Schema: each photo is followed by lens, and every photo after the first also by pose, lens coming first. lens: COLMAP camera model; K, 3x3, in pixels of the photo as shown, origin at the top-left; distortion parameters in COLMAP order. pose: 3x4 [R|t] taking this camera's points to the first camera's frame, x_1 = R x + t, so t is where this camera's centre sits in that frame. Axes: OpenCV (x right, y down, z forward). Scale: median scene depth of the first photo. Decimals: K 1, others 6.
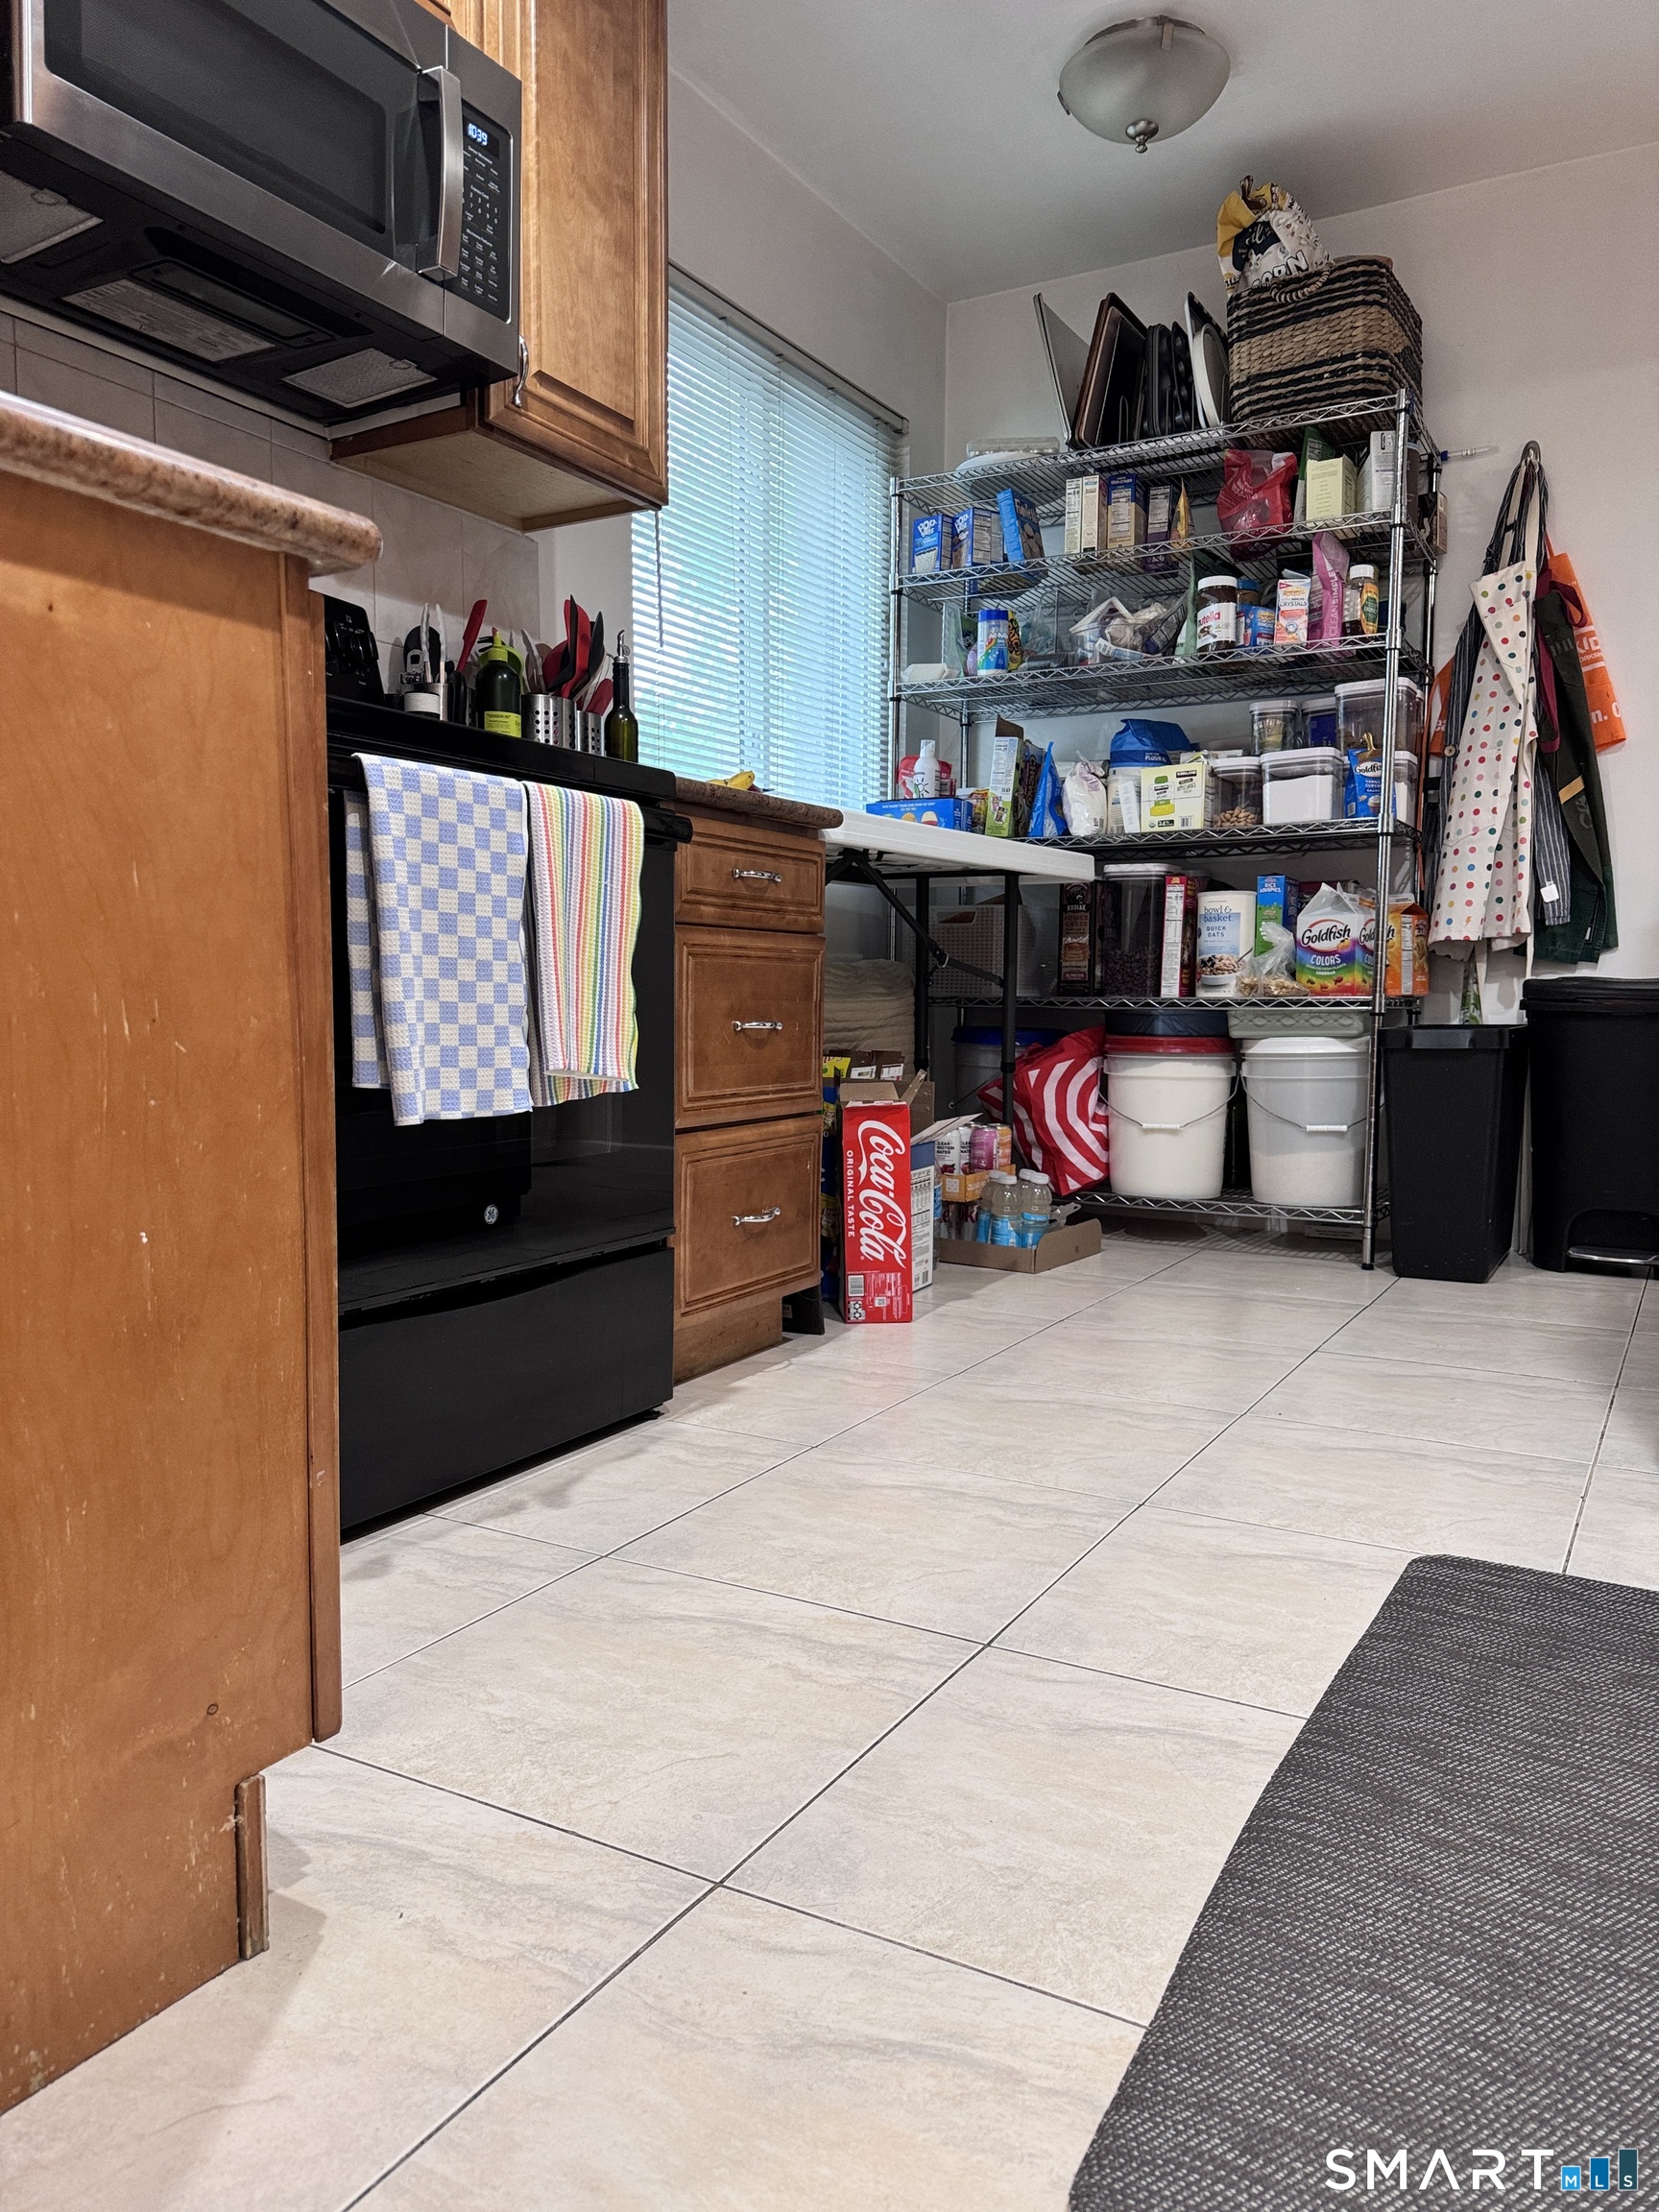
lens RADIAL K [[1566.7, 0, 829.5], [0, 1566.7, 1106.0], [0, 0, 1]] dist [0.003424, 0.000253]
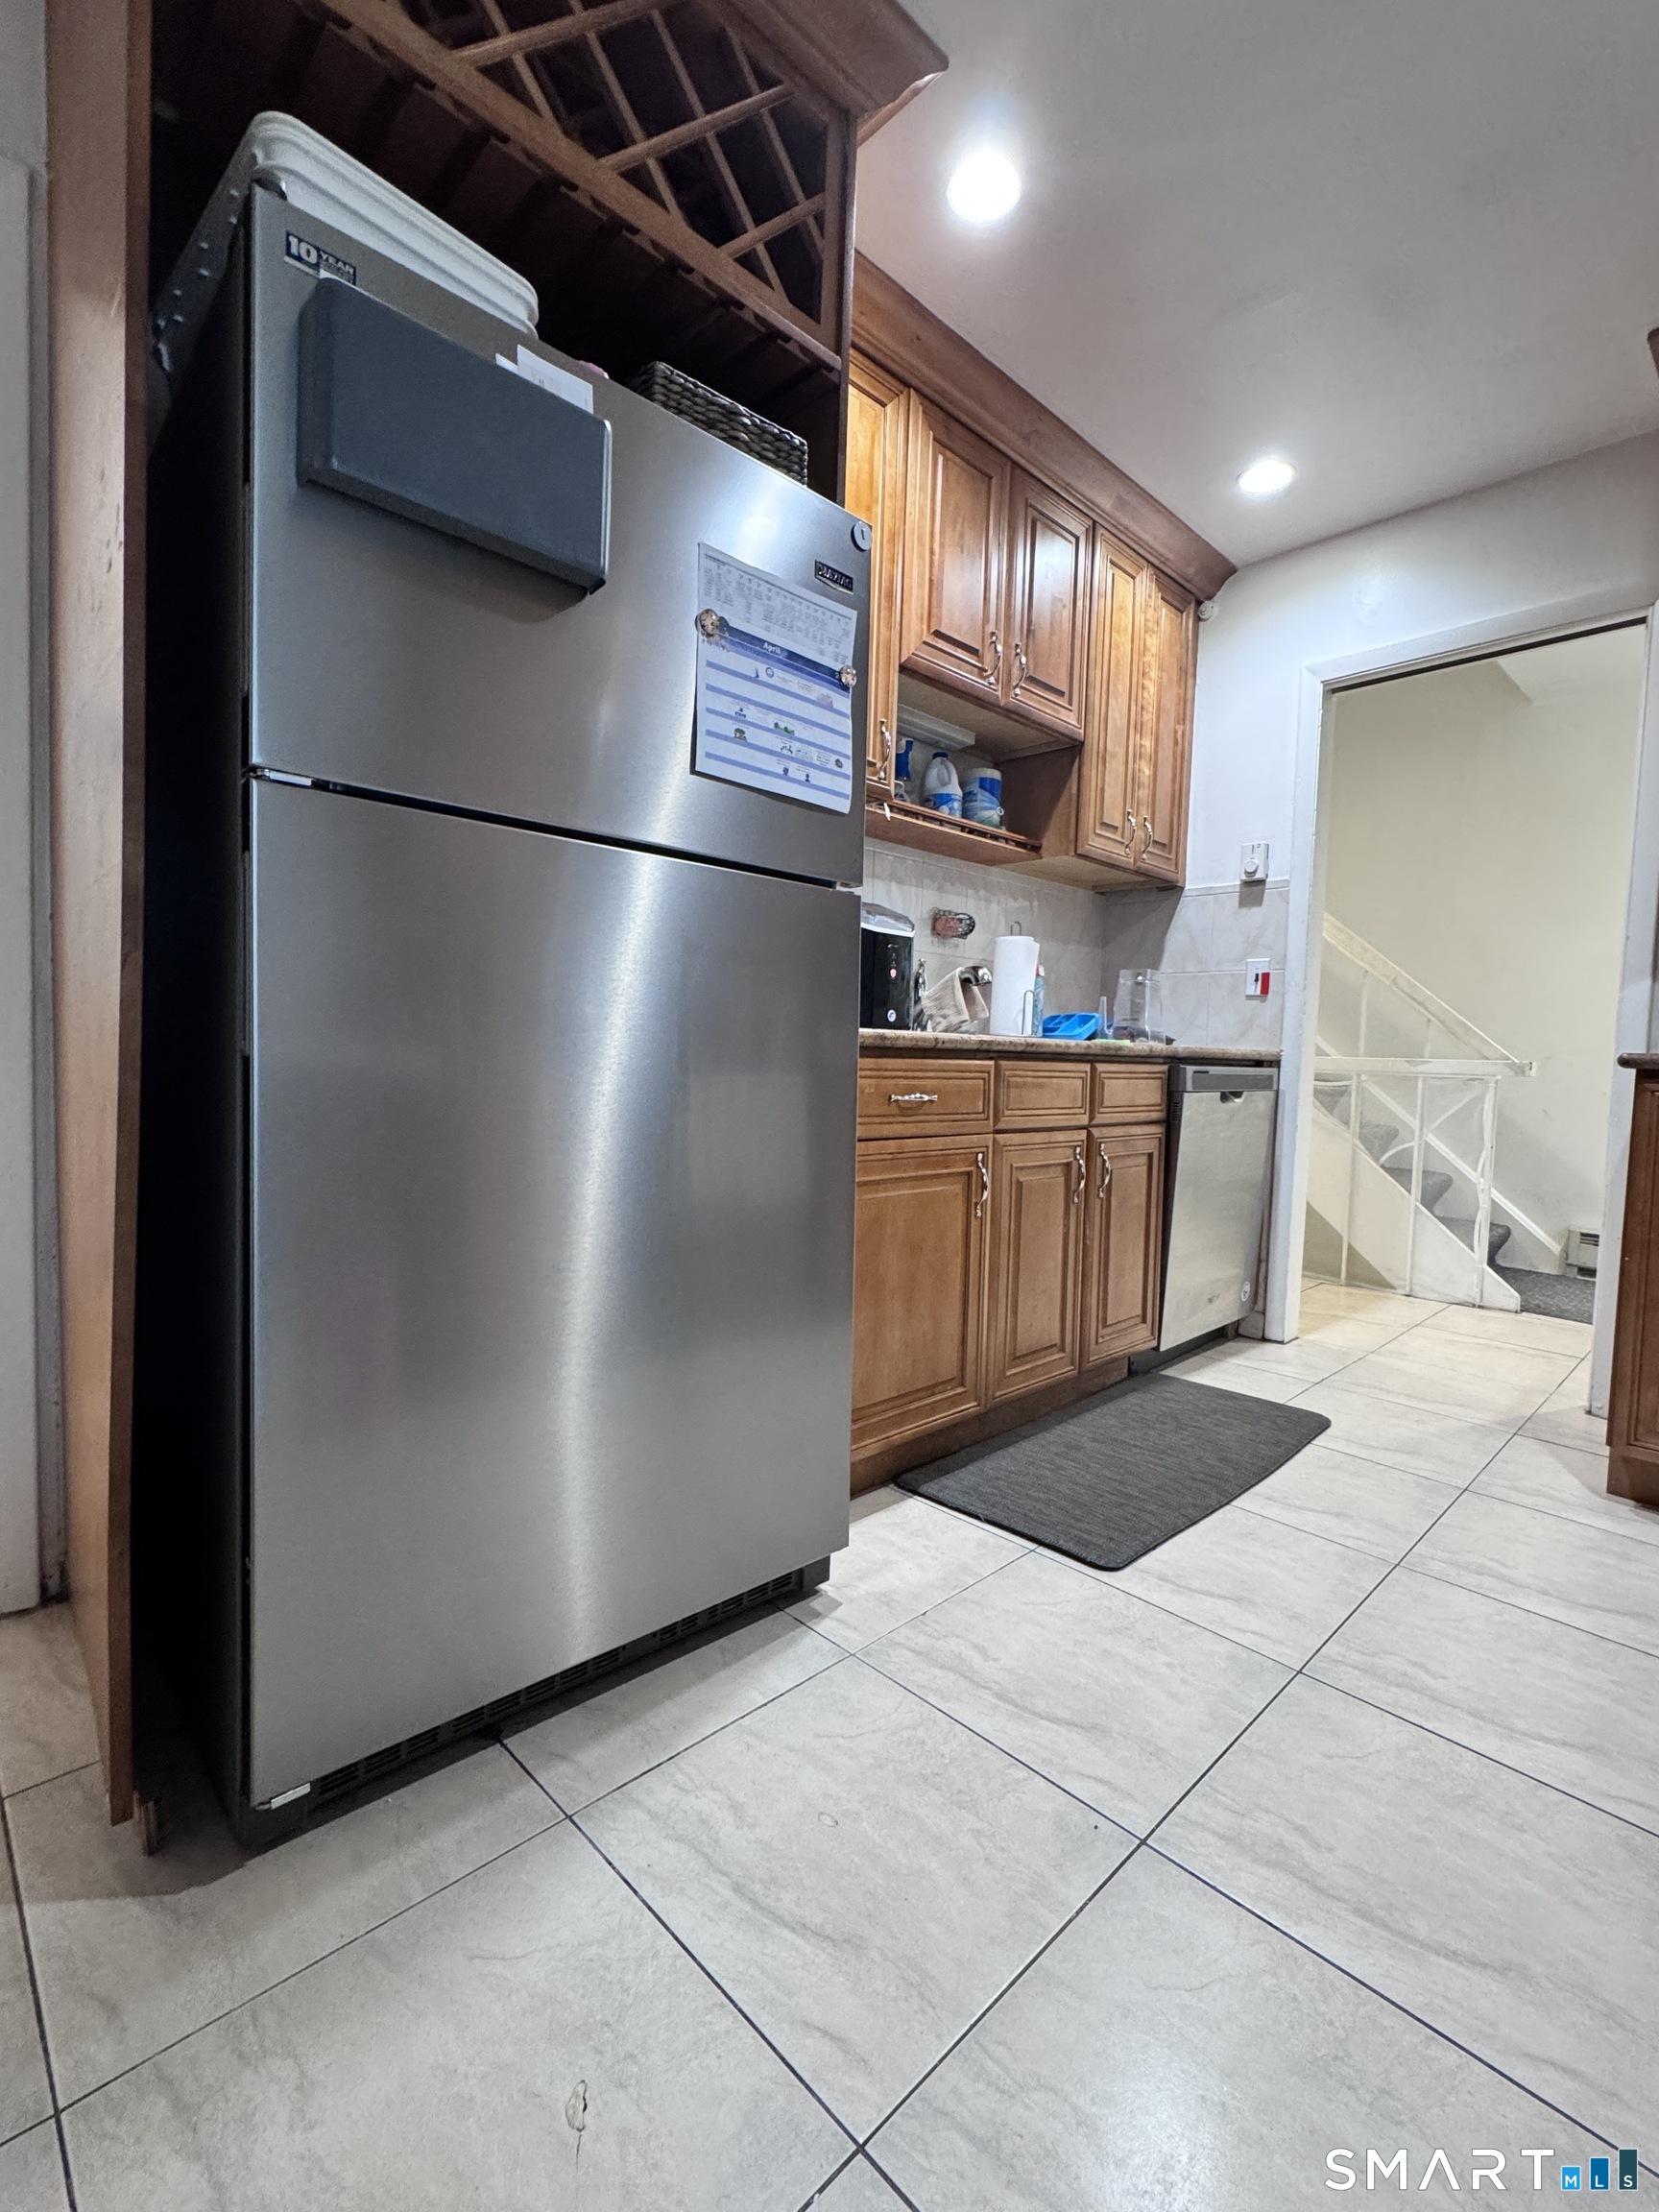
lens RADIAL K [[989.9, 0, 833.1], [0, 989.9, 1100.0], [0, 0, 1]] dist [-0.003735, 0.000189]
pose [[-0.961472, -0.047176, 0.270825, 0.401405], [-0.012132, 0.991487, 0.129637, -0.309144], [-0.274636, 0.121357, -0.953859, 1.982303]]
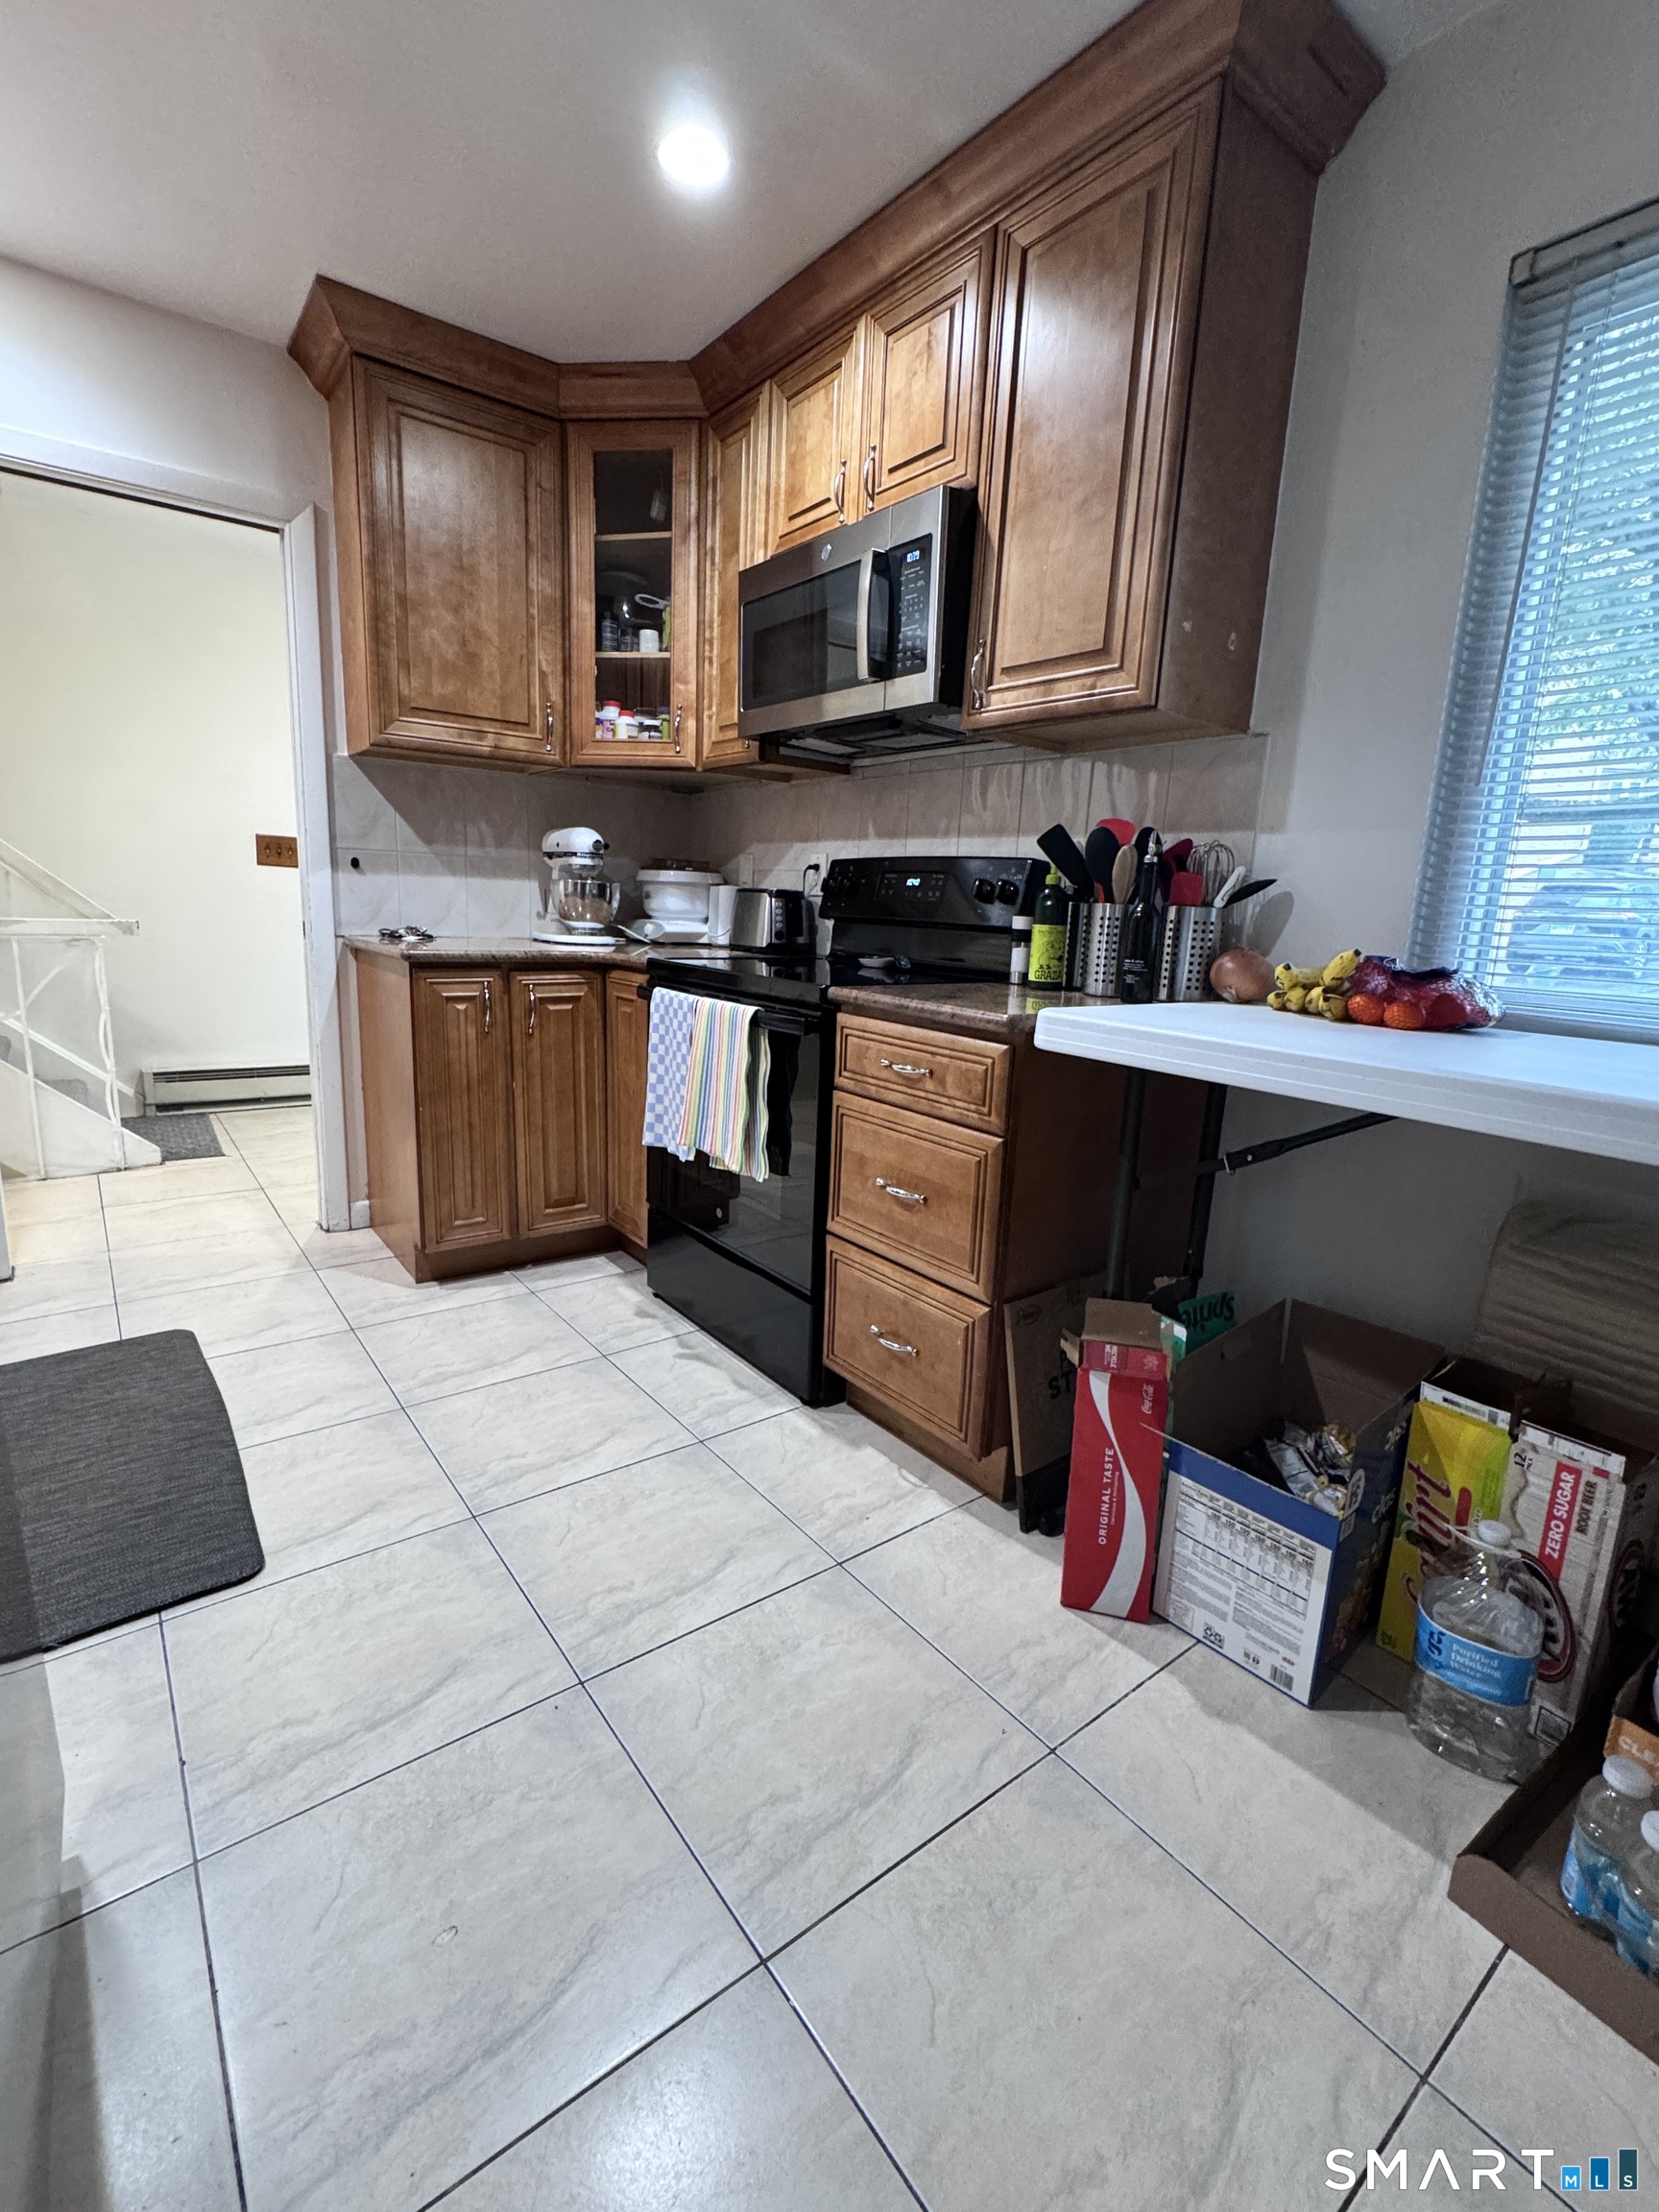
lens RADIAL K [[989.9, 0, 833.1], [0, 989.9, 1100.0], [0, 0, 1]] dist [-0.003735, 0.000189]
pose [[-0.384585, 0.164076, -0.908391, 0.945796], [-0.118780, 0.967099, 0.224968, -0.413530], [0.915415, 0.194418, -0.352443, 1.742293]]
